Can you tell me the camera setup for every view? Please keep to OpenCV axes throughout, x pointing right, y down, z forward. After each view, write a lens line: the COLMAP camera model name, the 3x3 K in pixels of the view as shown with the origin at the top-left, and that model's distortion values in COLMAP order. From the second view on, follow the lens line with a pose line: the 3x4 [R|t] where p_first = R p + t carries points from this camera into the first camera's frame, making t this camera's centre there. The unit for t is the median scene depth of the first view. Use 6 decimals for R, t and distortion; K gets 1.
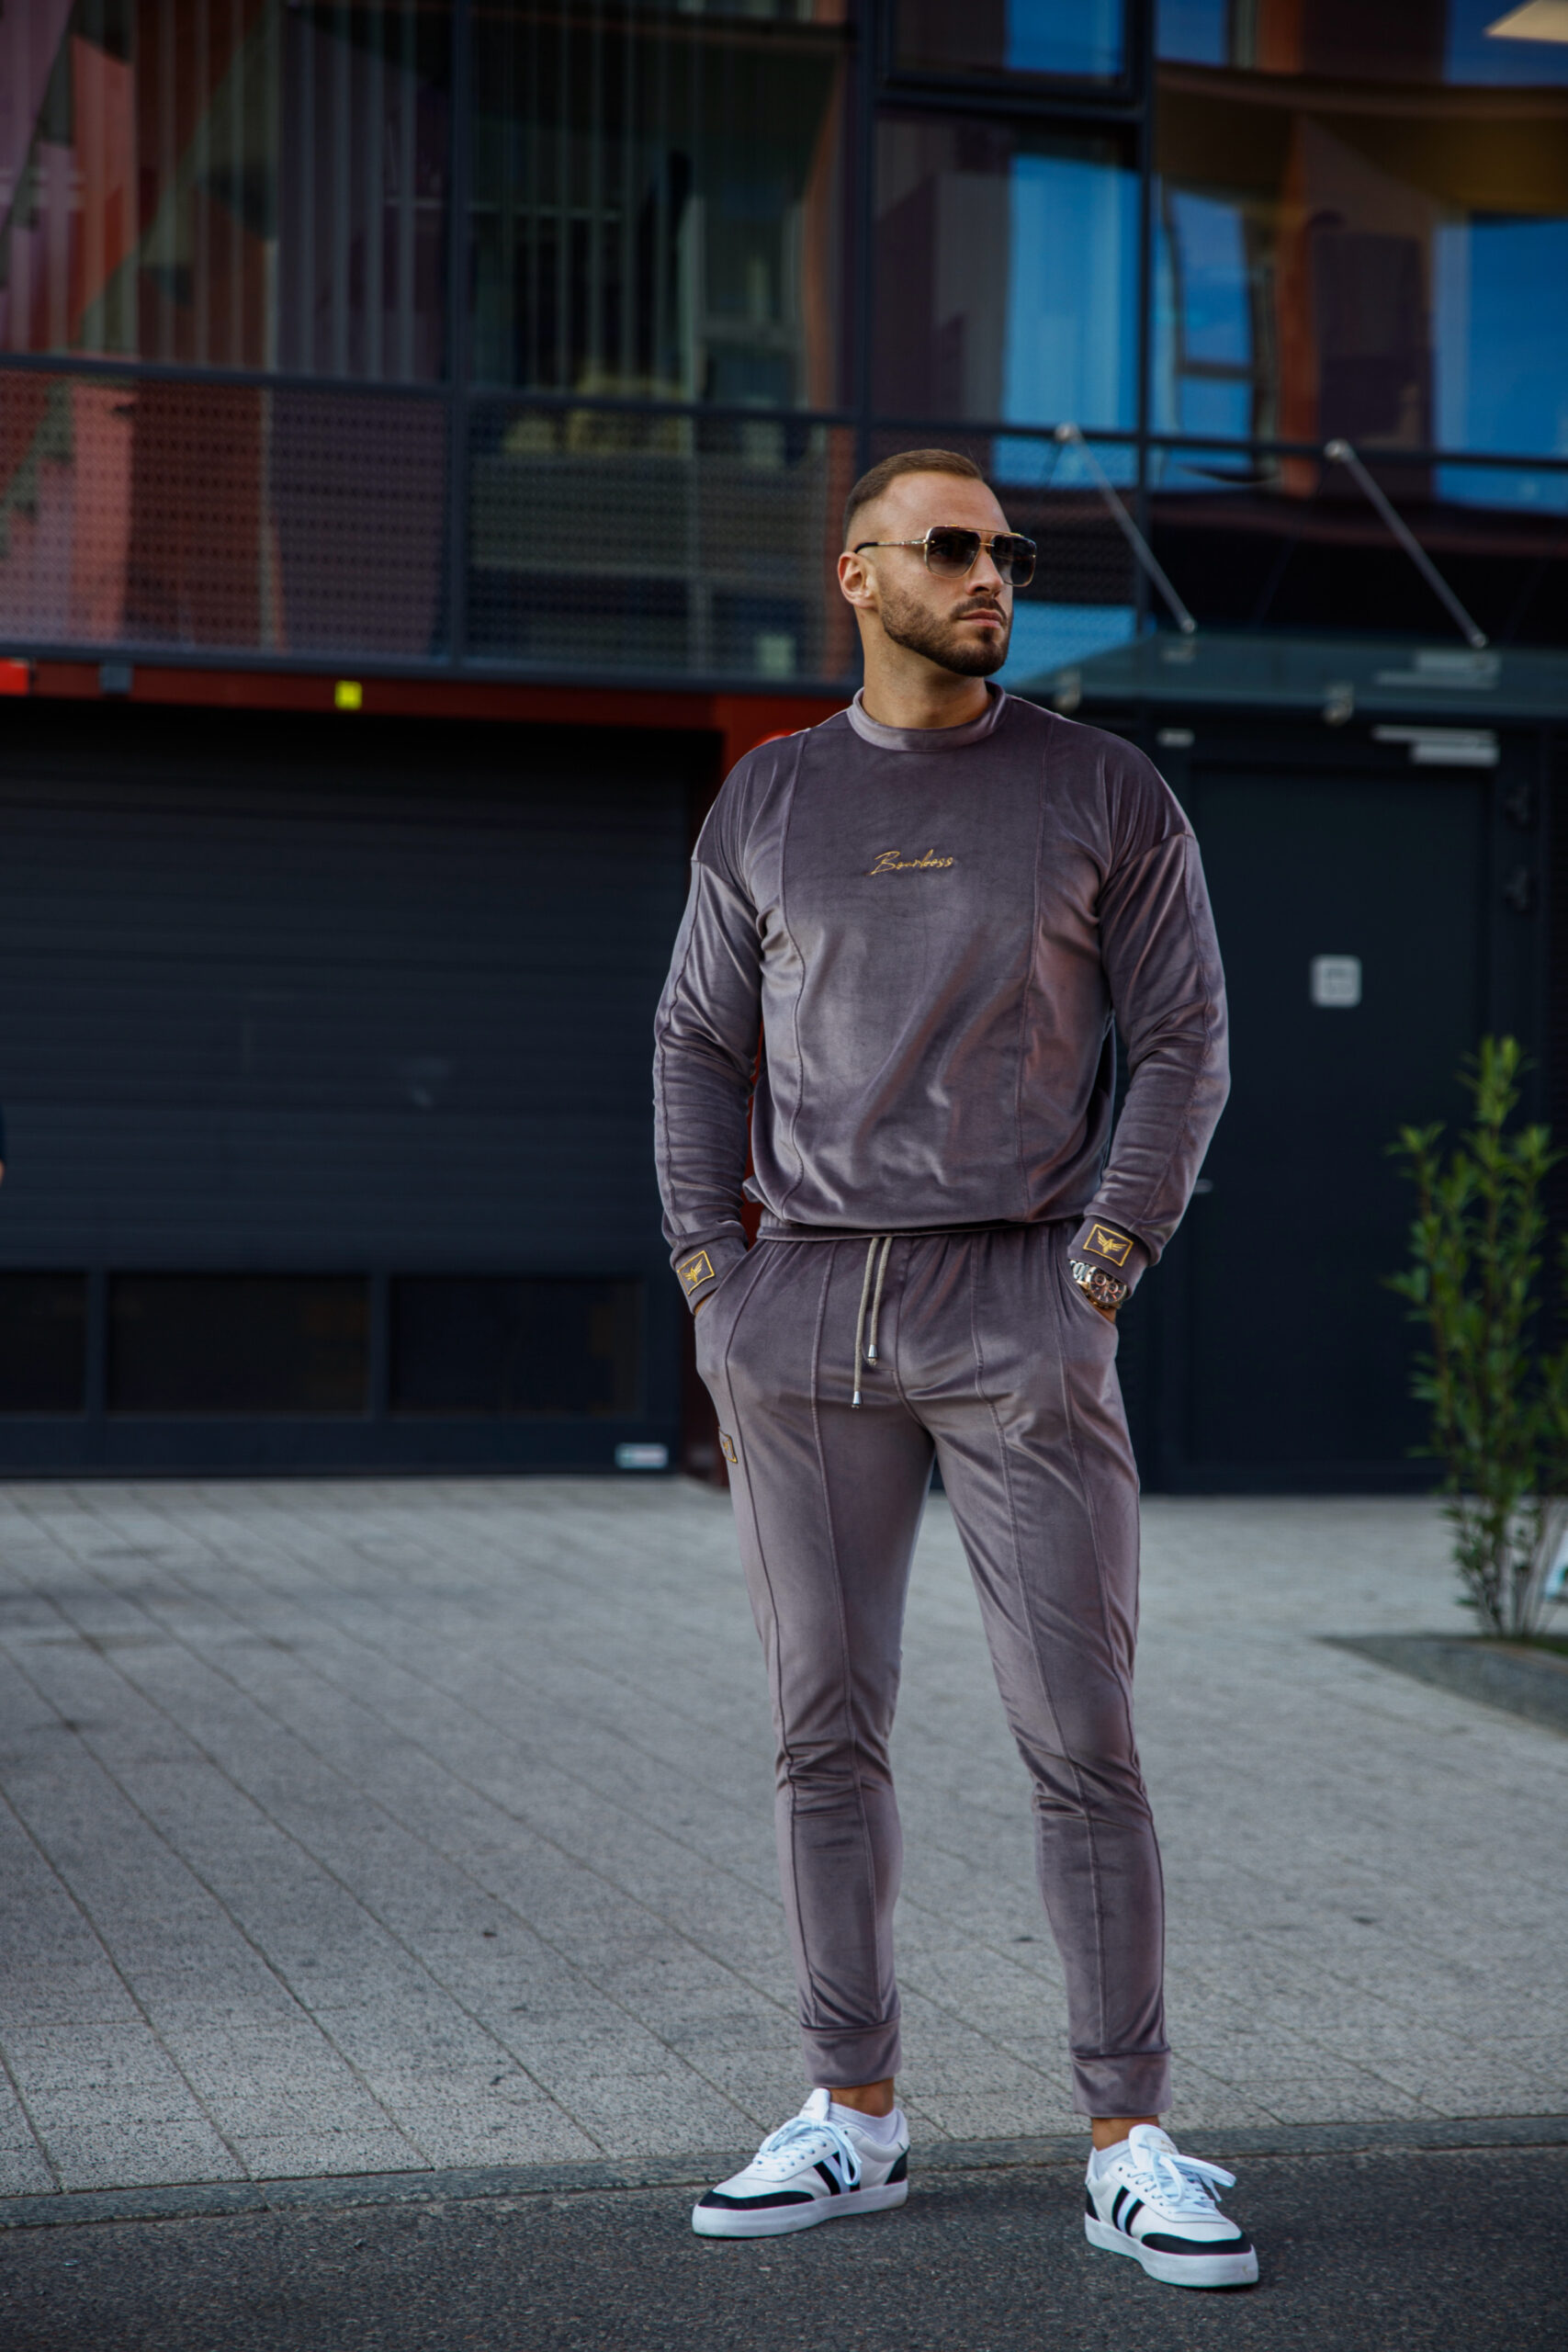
lens RADIAL K [[4311.5, 0, 788.0], [0, 4311.5, 1181.2], [0, 0, 1]] dist [0.331316, 0.000000]
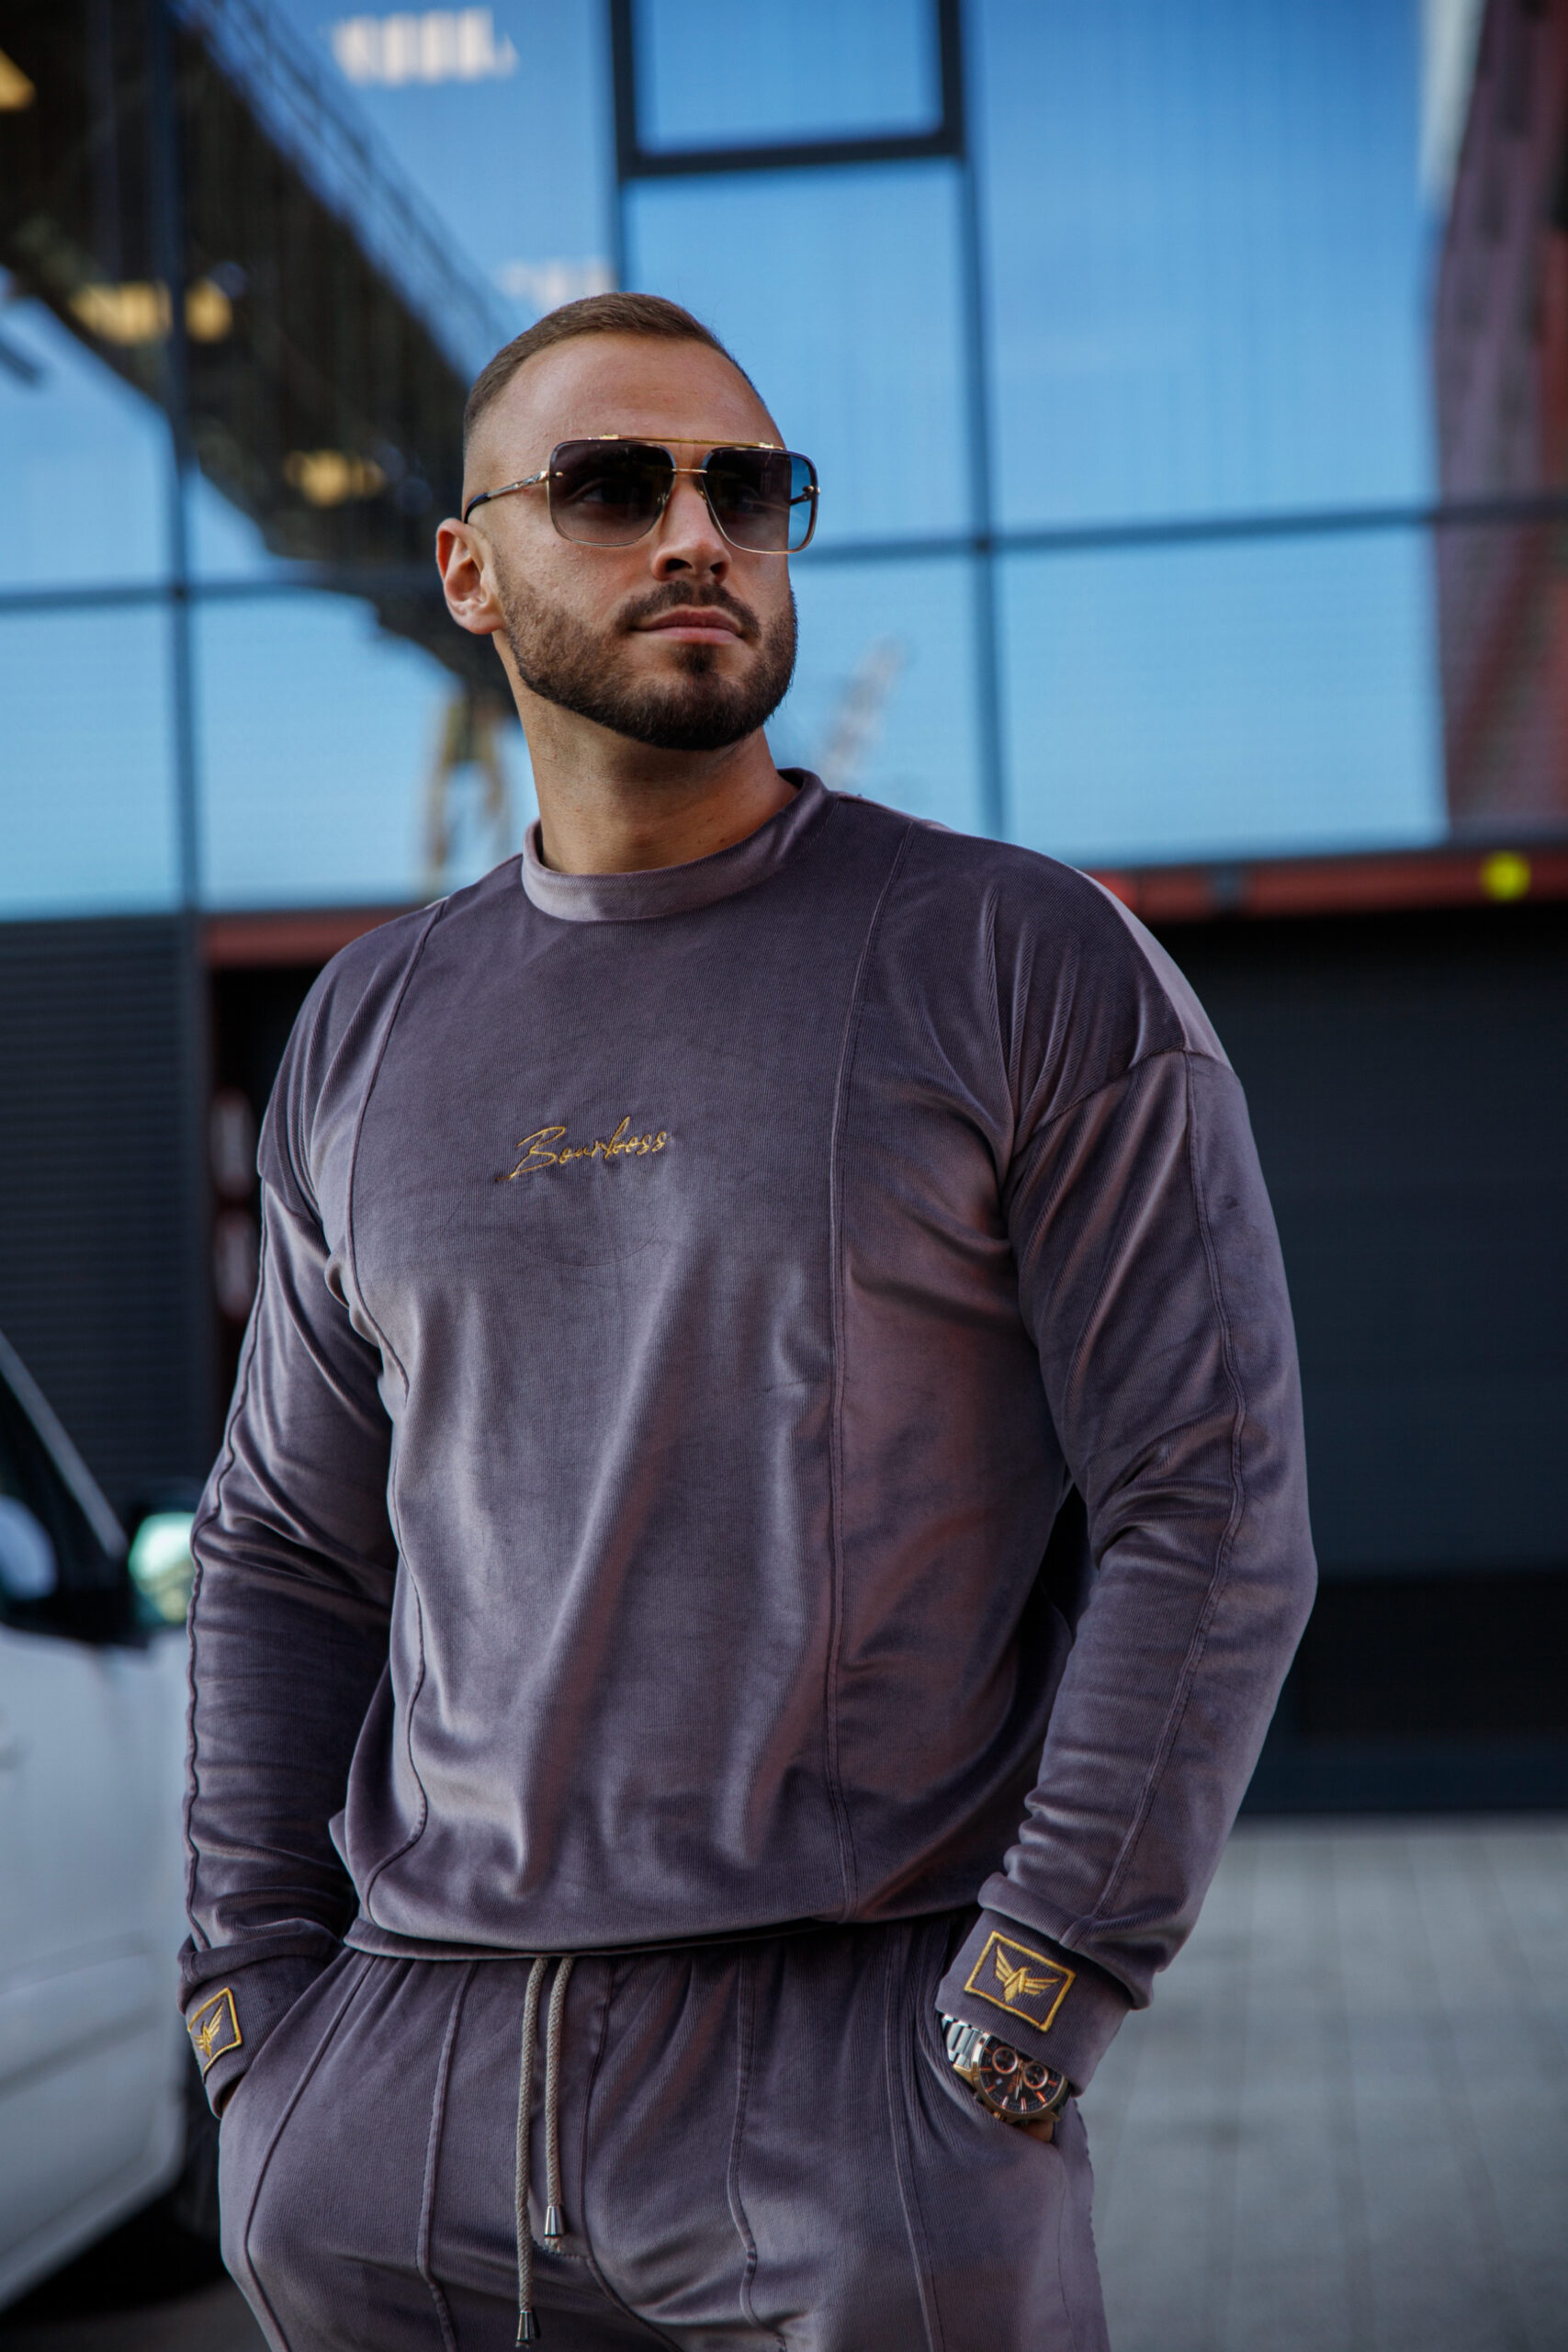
lens RADIAL K [[4311.5, 0, 781.7], [0, 4311.5, 1164.0], [0, 0, 1]] dist [0.331316, 0.000000]
pose [[0.965003, -0.066229, -0.253737, 0.167911], [0.046259, 0.995401, -0.083884, -0.031716], [0.258126, 0.069211, 0.963629, 0.550092]]
